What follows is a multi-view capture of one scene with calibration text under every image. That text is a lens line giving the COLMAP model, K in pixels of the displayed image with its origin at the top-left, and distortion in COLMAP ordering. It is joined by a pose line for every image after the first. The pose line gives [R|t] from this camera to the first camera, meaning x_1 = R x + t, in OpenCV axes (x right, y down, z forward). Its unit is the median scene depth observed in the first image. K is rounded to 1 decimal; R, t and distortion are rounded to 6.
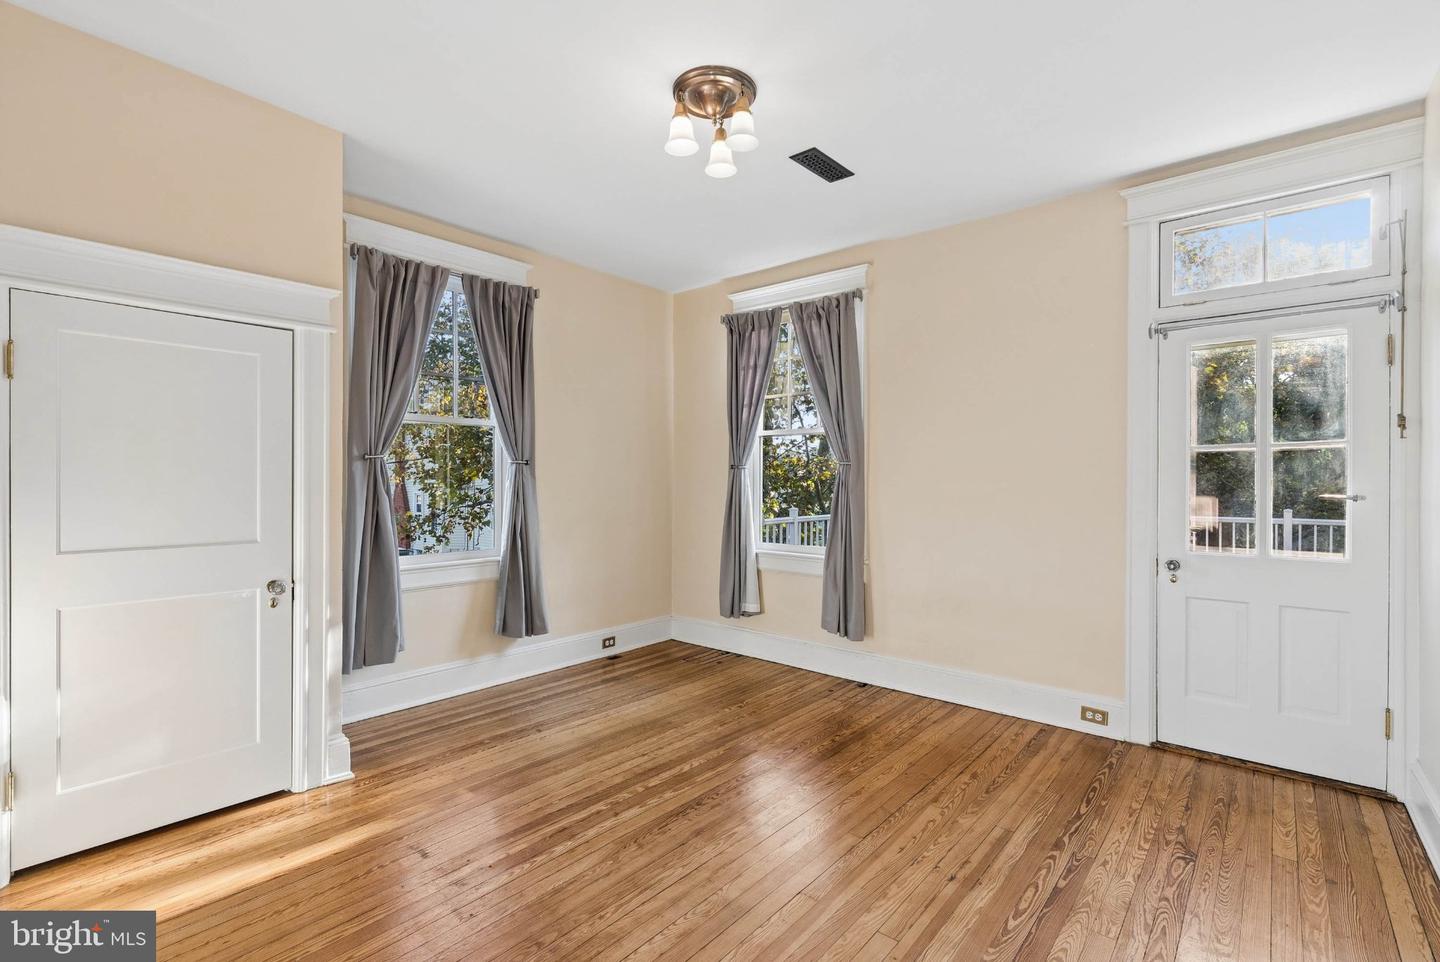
lens RADIAL K [[660.4, 0, 721.2], [0, 660.4, 484.7], [0, 0, 1]] dist [-0.000275, -0.000128]
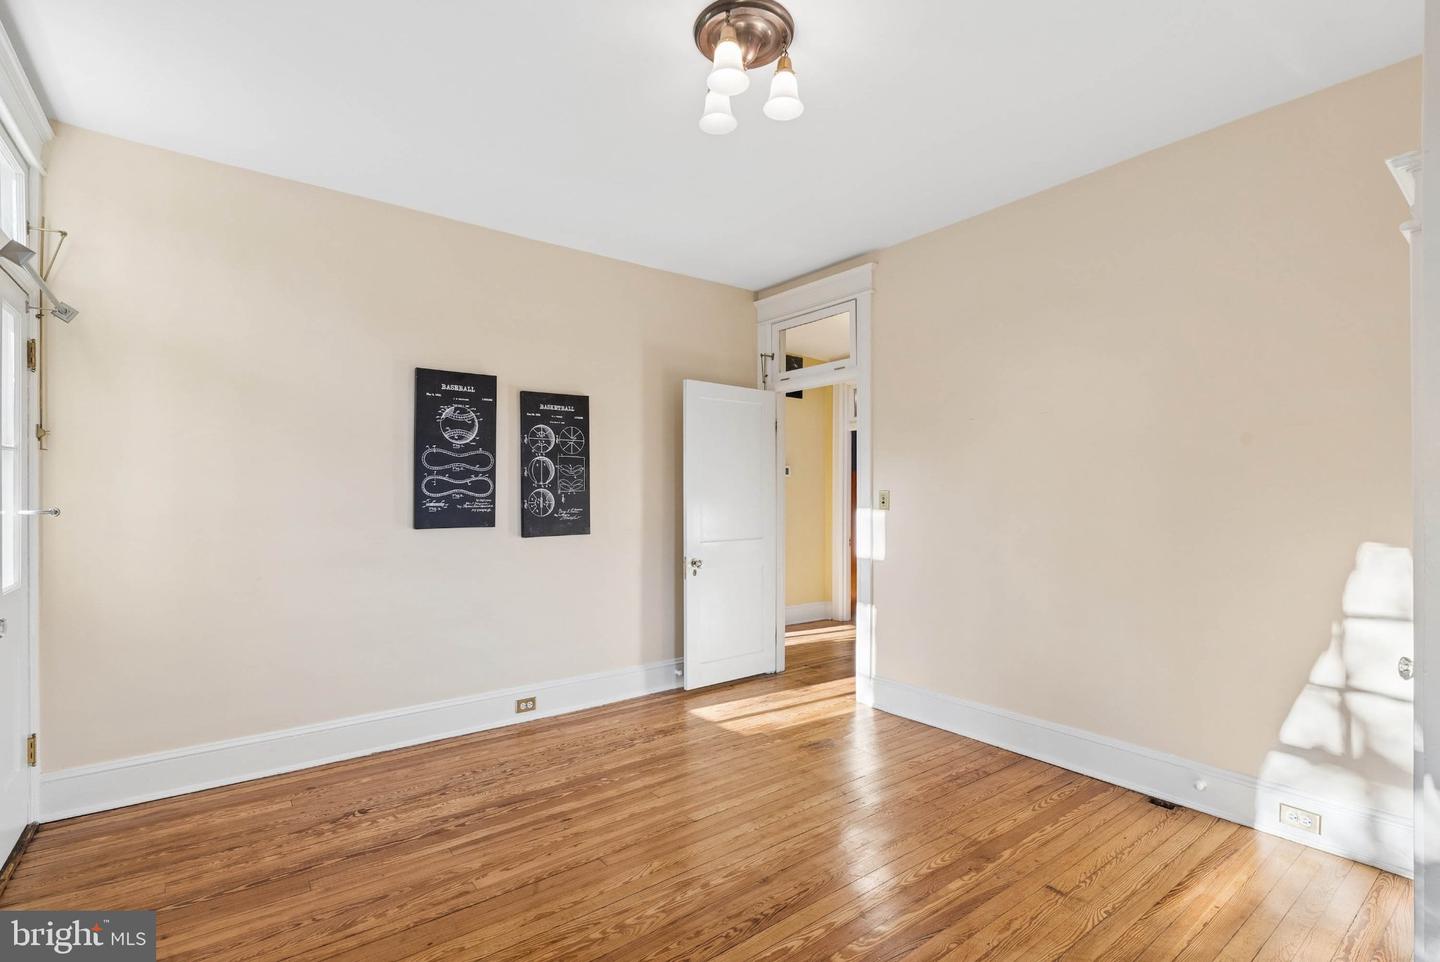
lens RADIAL K [[660.4, 0, 713.0], [0, 660.4, 488.5], [0, 0, 1]] dist [-0.000275, -0.000128]
pose [[-0.976249, -0.003837, 0.216616, -0.161705], [-0.005450, 0.999962, -0.006850, -0.012568], [-0.216582, -0.007867, -0.976233, 1.916291]]
